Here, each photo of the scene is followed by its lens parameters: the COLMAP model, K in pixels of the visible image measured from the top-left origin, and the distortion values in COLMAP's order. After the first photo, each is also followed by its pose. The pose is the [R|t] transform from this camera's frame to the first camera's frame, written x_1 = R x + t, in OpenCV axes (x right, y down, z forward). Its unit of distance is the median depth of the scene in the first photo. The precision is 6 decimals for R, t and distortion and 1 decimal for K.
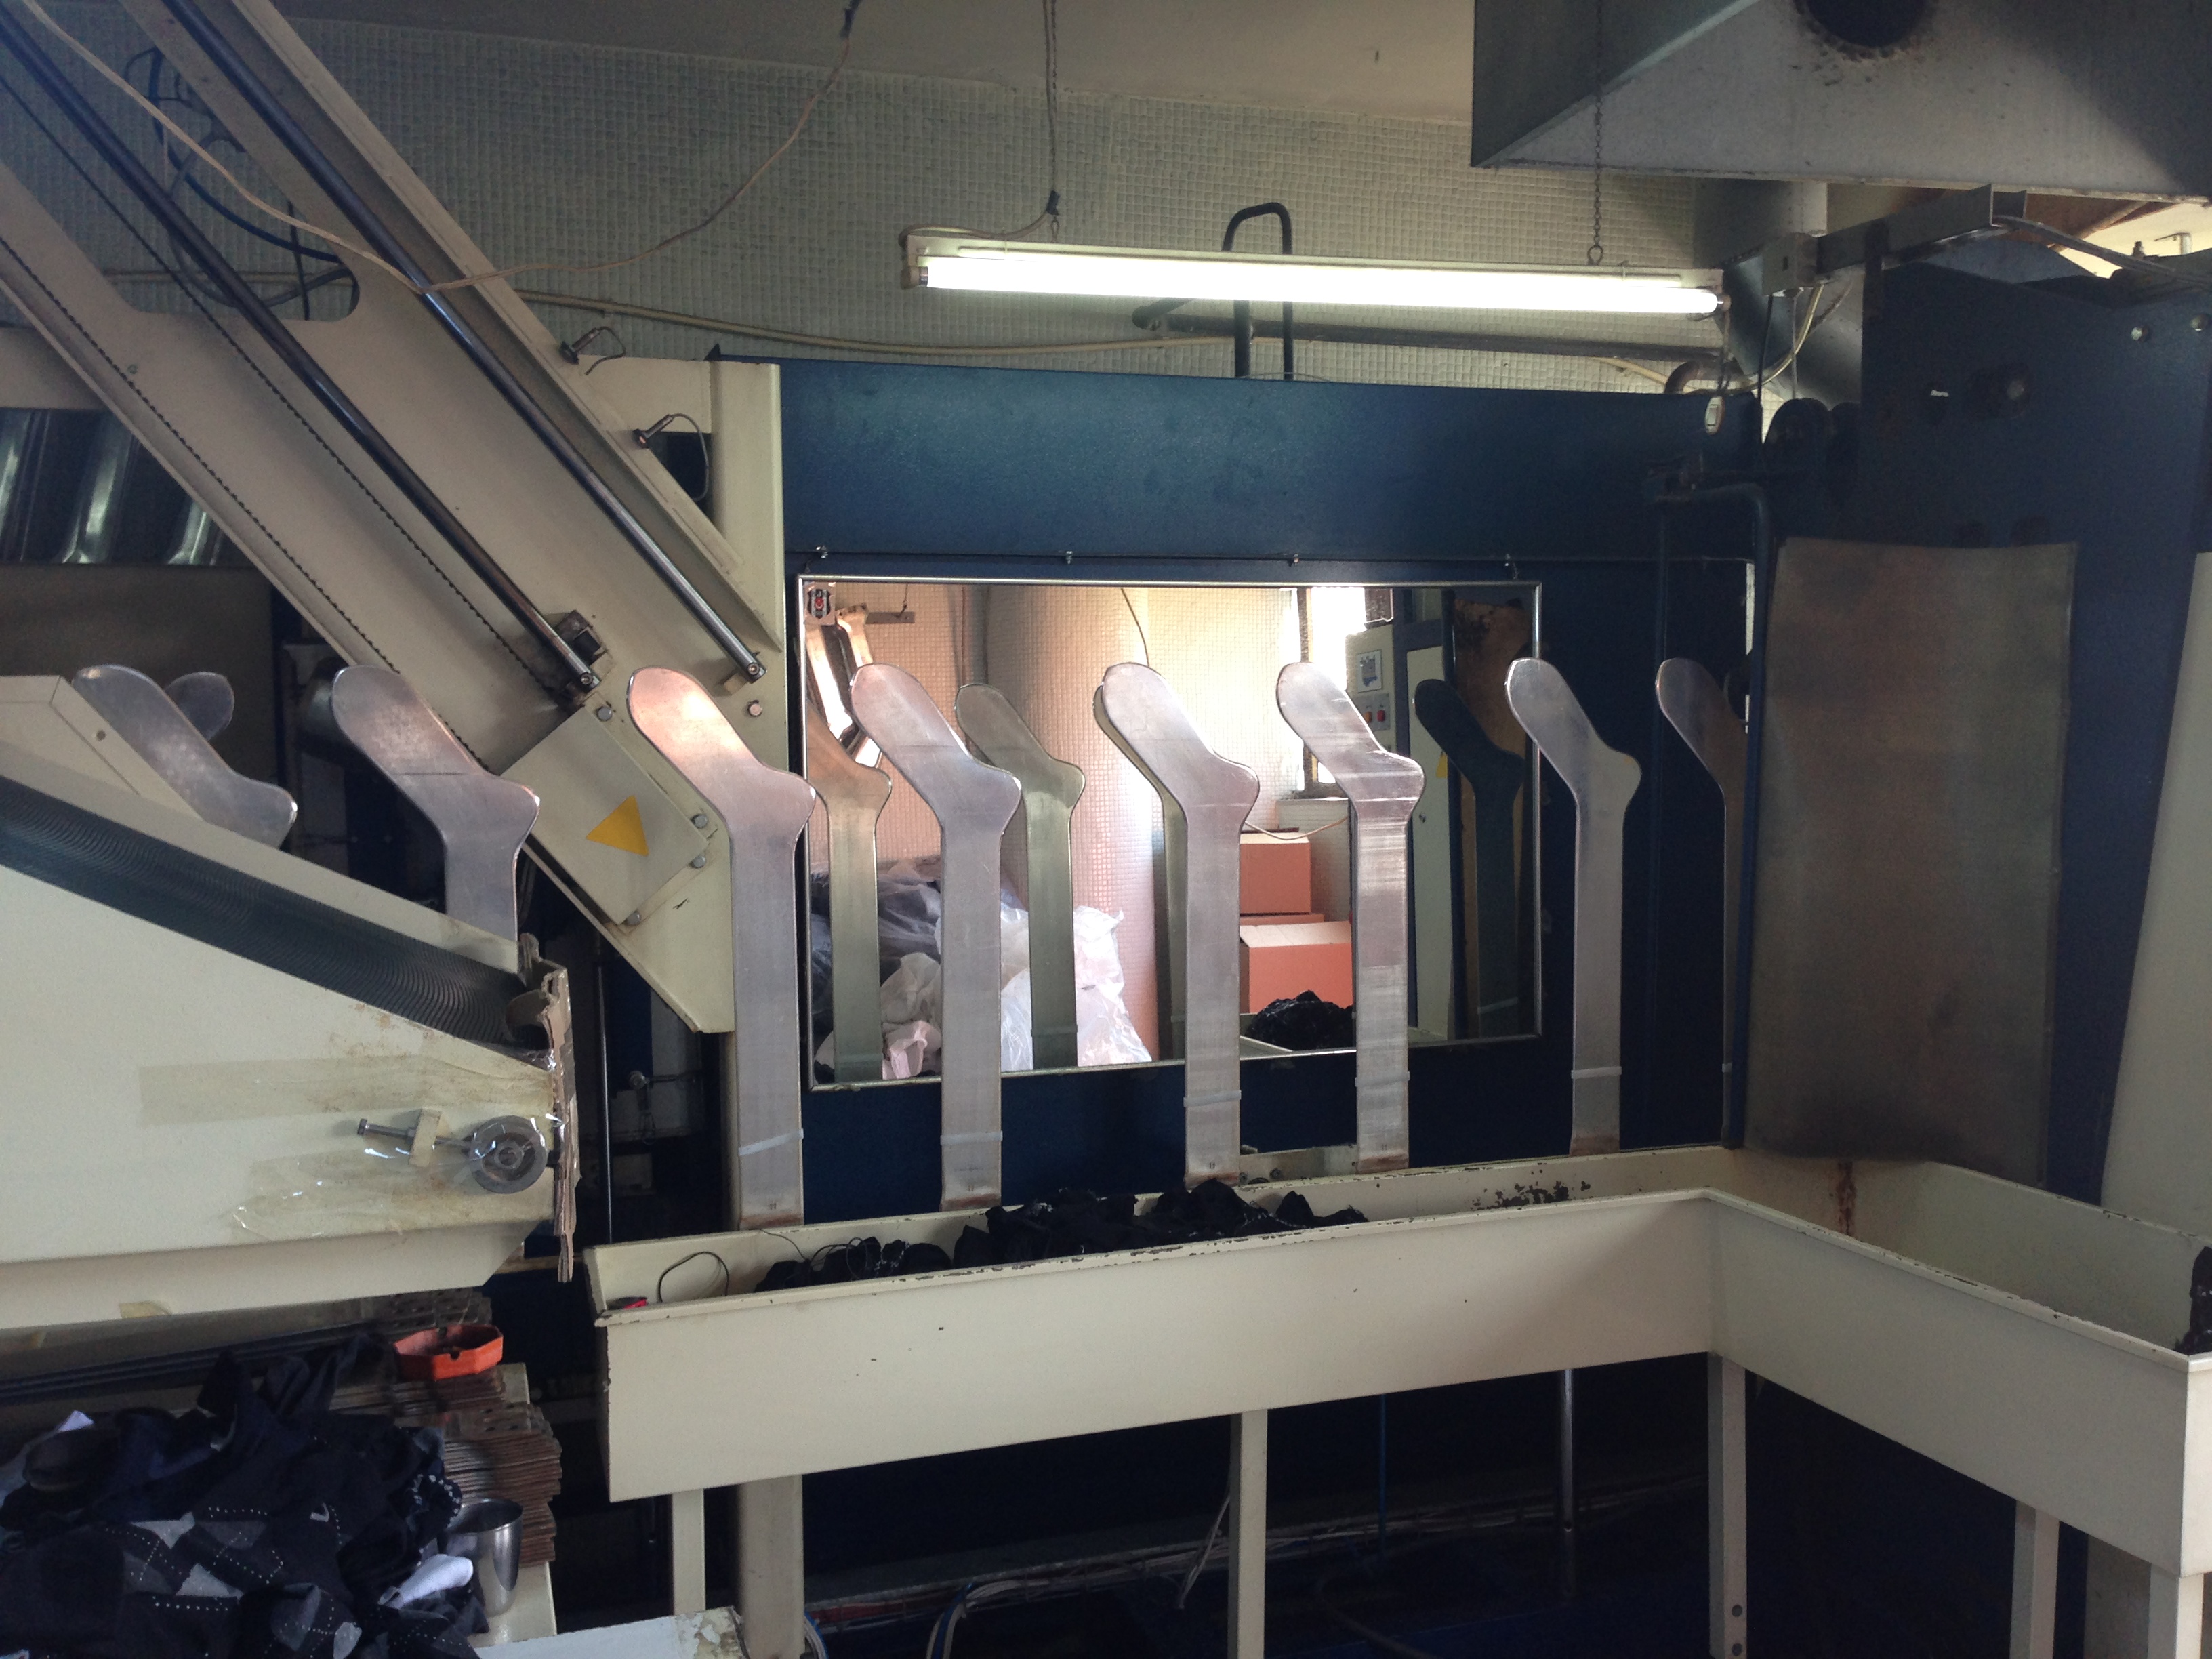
lens RADIAL K [[2036.5, 0, 1122.6], [0, 2036.5, 843.6], [0, 0, 1]] dist [0.035418, 0.000000]
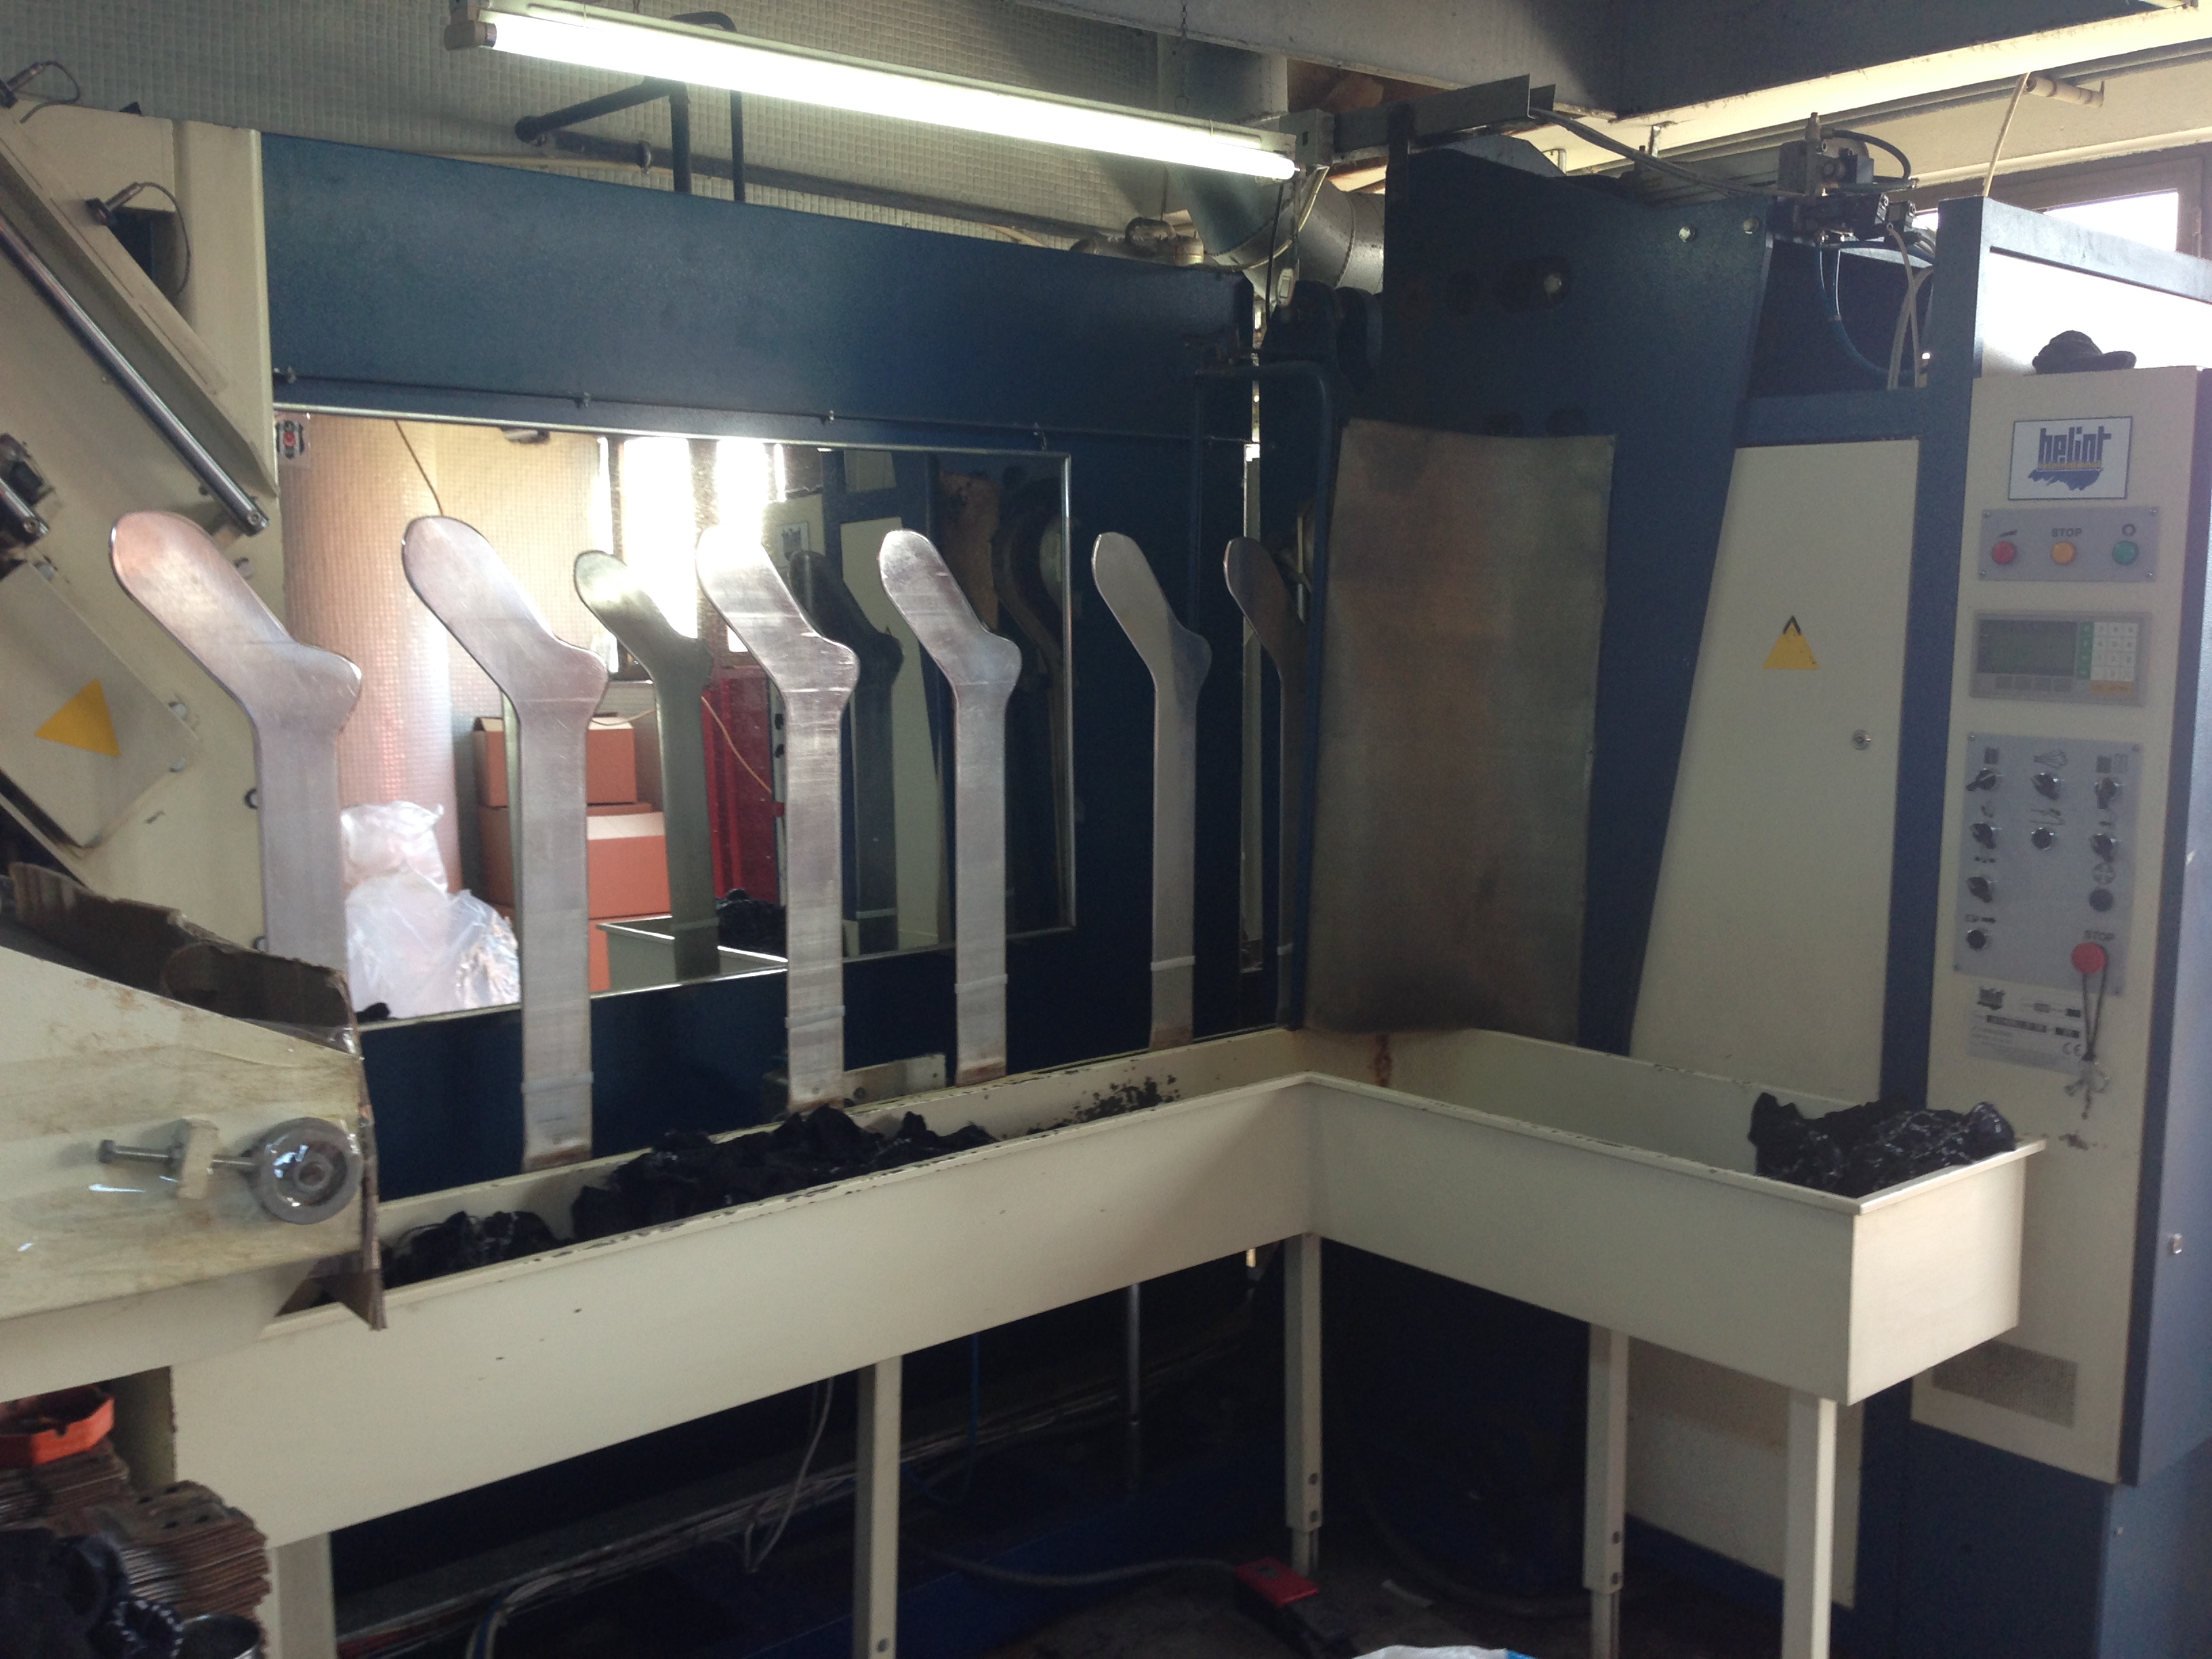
lens RADIAL K [[2036.5, 0, 1097.5], [0, 2036.5, 850.3], [0, 0, 1]] dist [0.035418, 0.000000]
pose [[0.921693, -0.034550, 0.386378, -0.186328], [0.011192, 0.997980, 0.062541, -0.003105], [-0.387758, -0.053319, 0.920218, 0.127364]]
